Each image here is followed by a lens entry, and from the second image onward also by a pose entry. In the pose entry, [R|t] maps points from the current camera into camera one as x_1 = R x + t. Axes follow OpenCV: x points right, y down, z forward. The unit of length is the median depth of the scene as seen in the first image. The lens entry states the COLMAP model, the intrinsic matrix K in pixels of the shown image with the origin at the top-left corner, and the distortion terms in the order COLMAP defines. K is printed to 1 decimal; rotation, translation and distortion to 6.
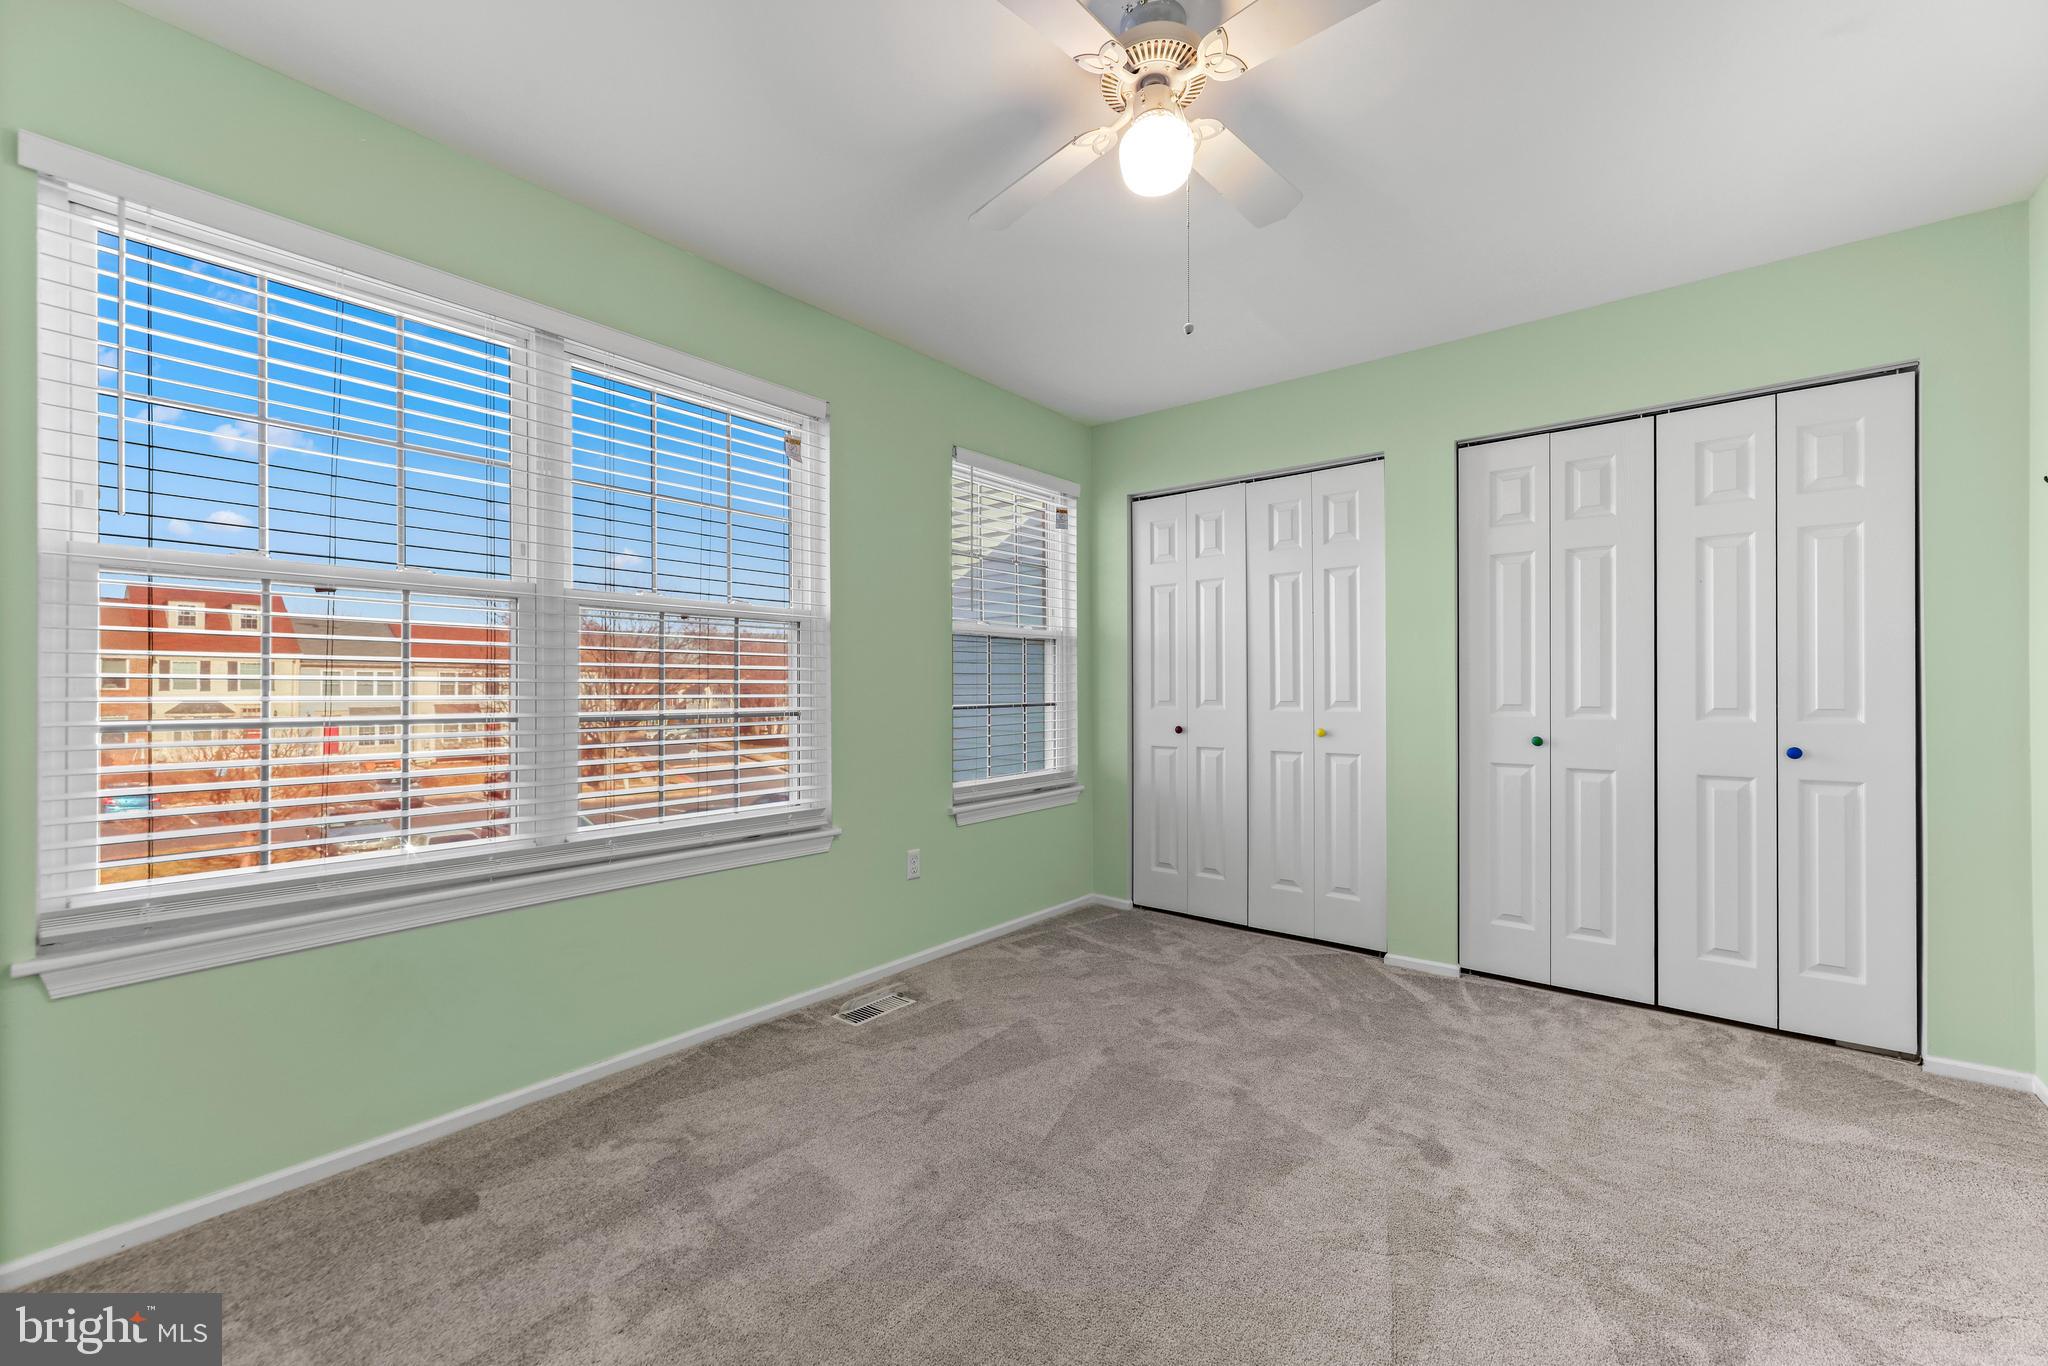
lens RADIAL K [[830.9, 0, 1026.0], [0, 830.9, 684.9], [0, 0, 1]] dist [-0.001366, 0.000708]
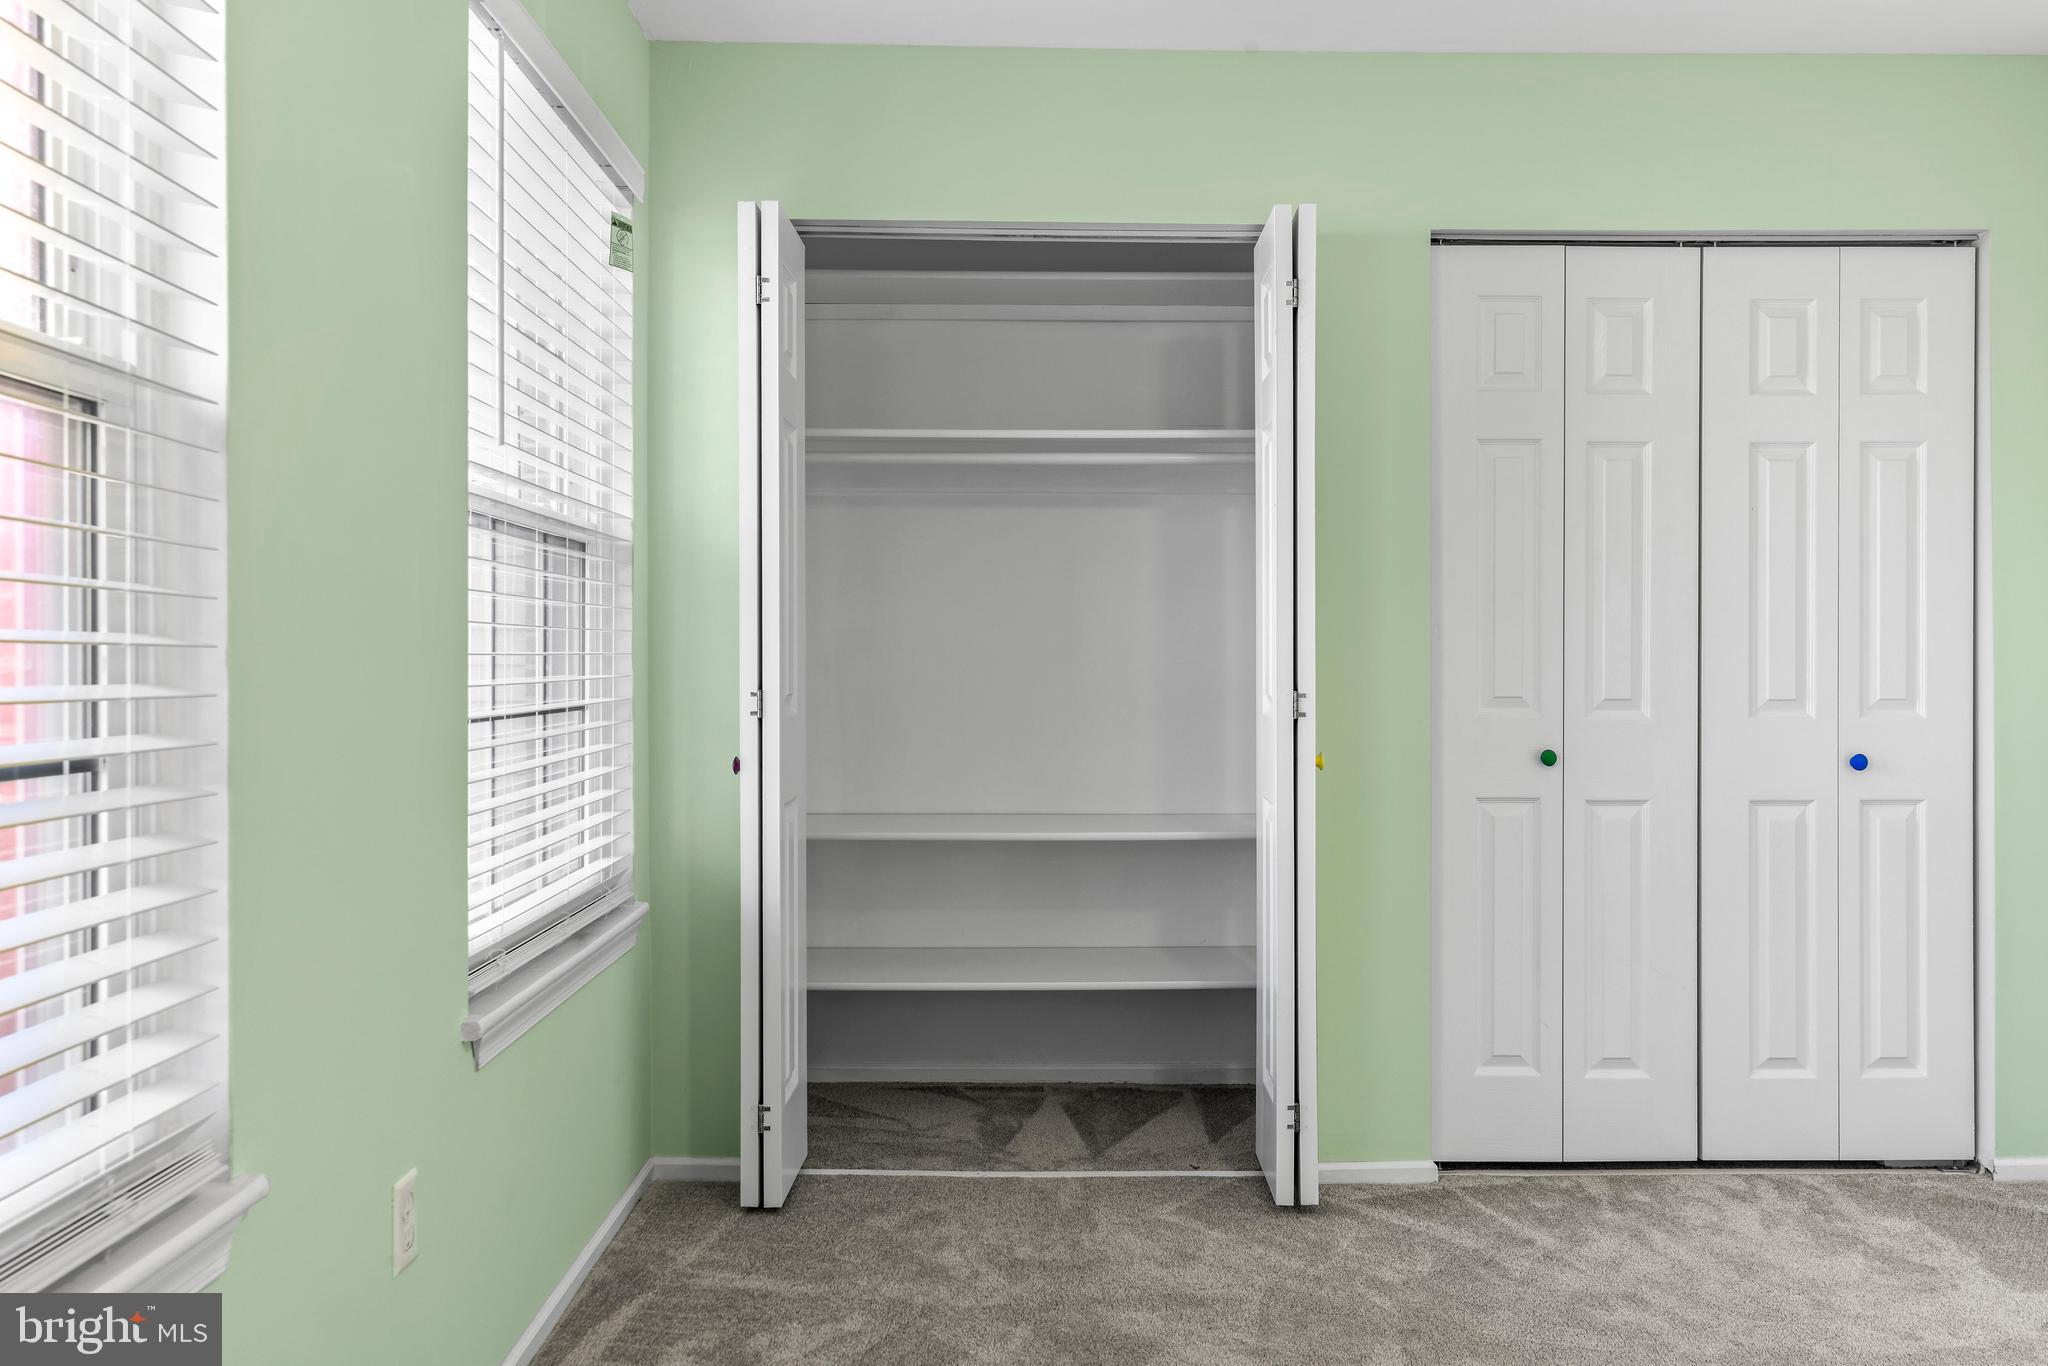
lens RADIAL K [[1395.6, 0, 1014.3], [0, 1395.6, 663.0], [0, 0, 1]] dist [0.008048, -0.003686]
pose [[0.762920, 0.004407, 0.646478, -0.333803], [-0.005088, 0.999987, -0.000812, 0.002518], [-0.646473, -0.002669, 0.762932, 0.489785]]
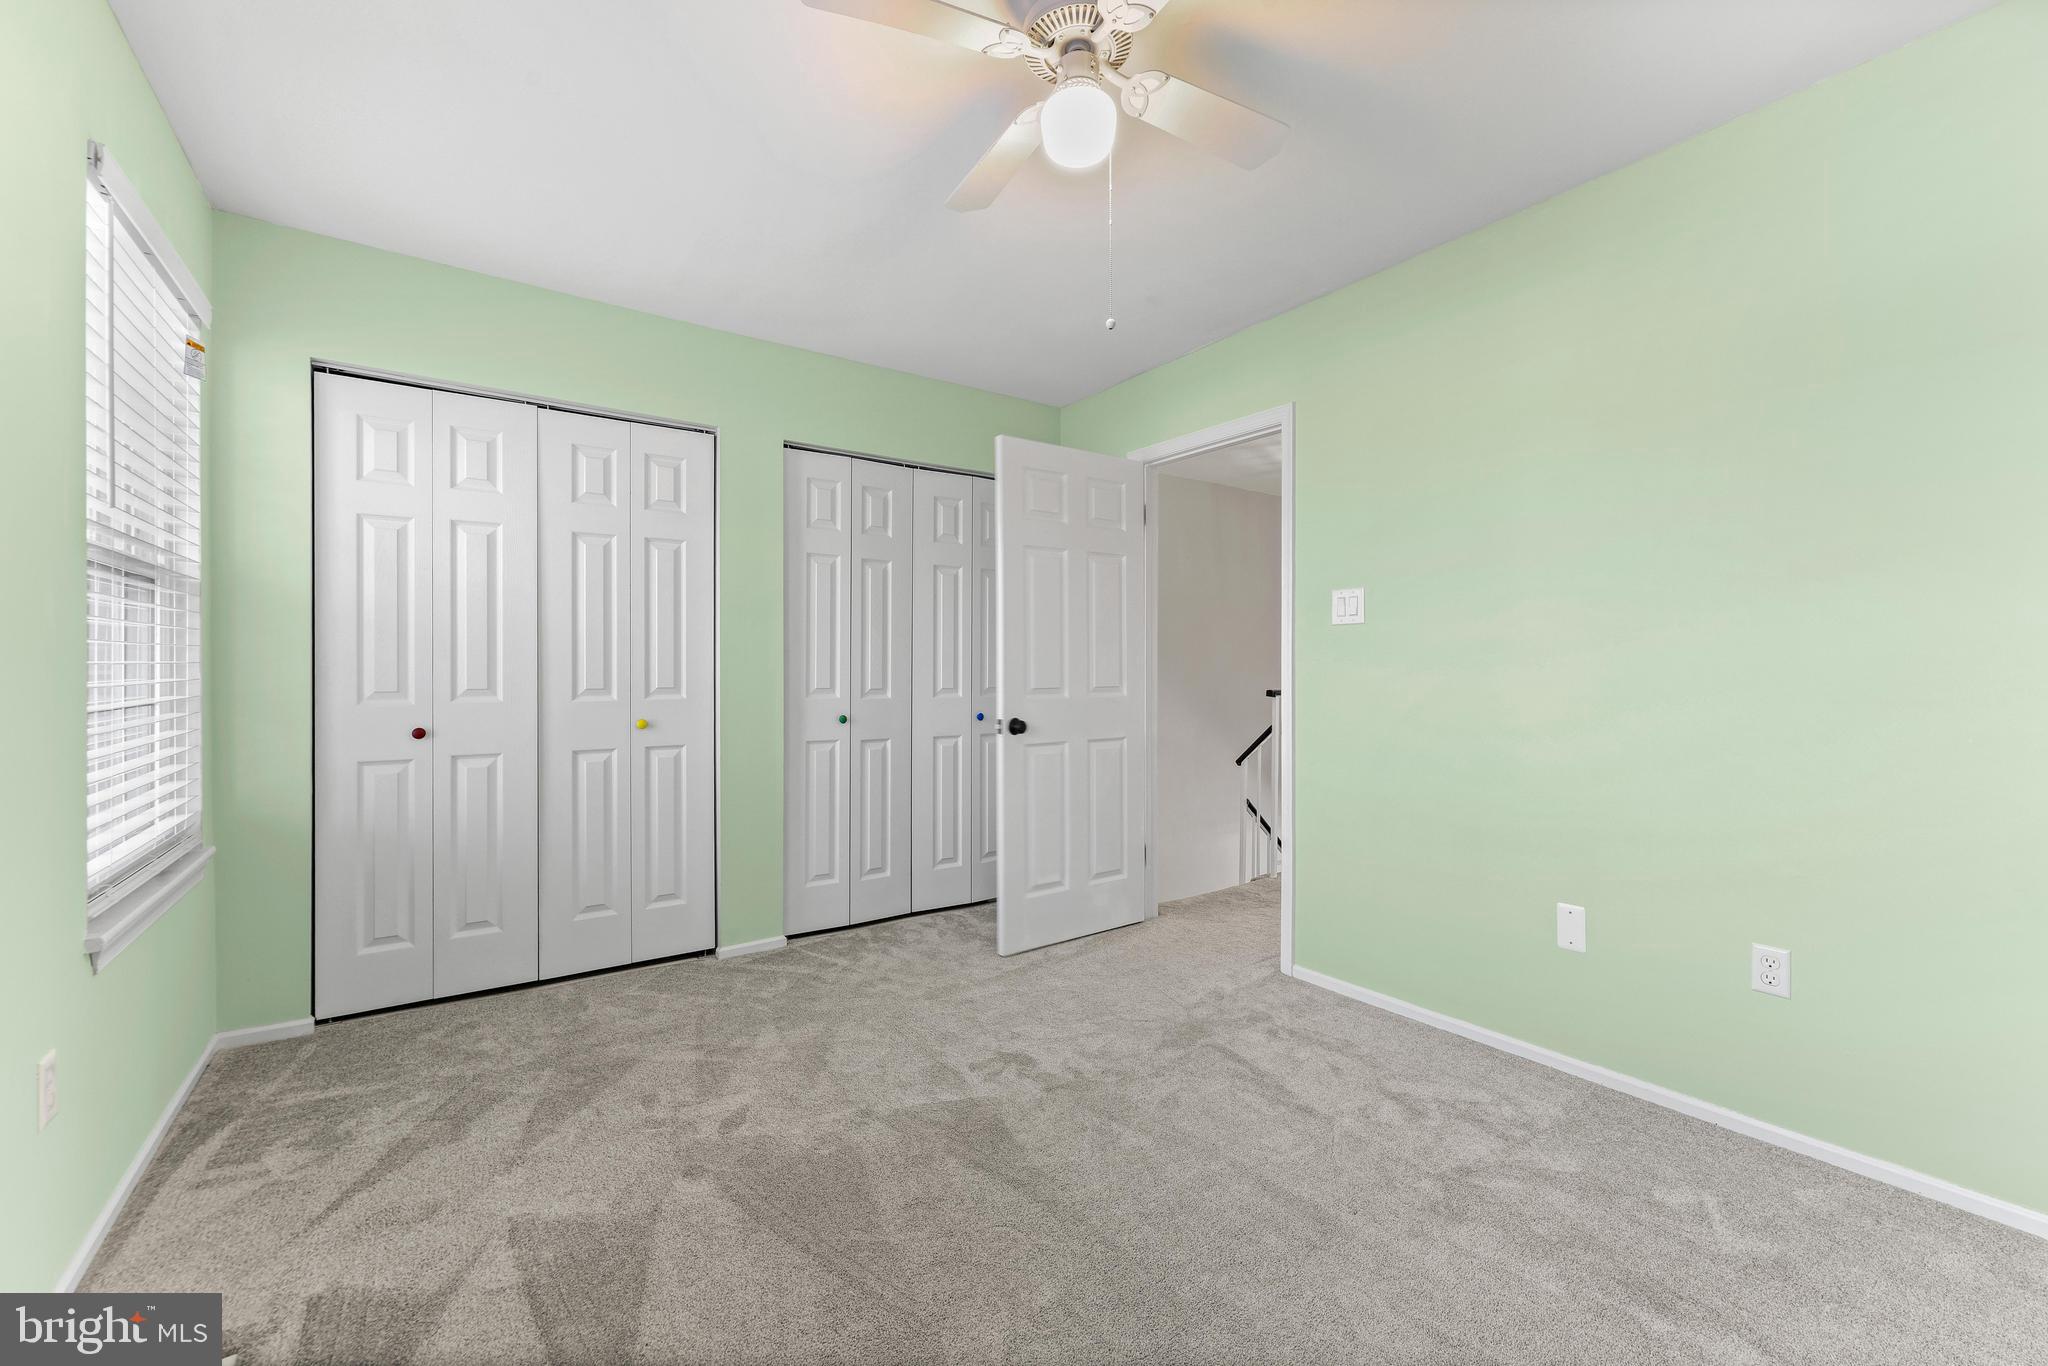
lens RADIAL K [[830.9, 0, 1021.6], [0, 830.9, 672.7], [0, 0, 1]] dist [-0.001366, 0.000708]
pose [[0.268625, 0.001783, 0.963243, -0.449883], [-0.006916, 0.999976, 0.000078, 0.000689], [-0.963220, -0.006683, 0.268631, 0.452406]]
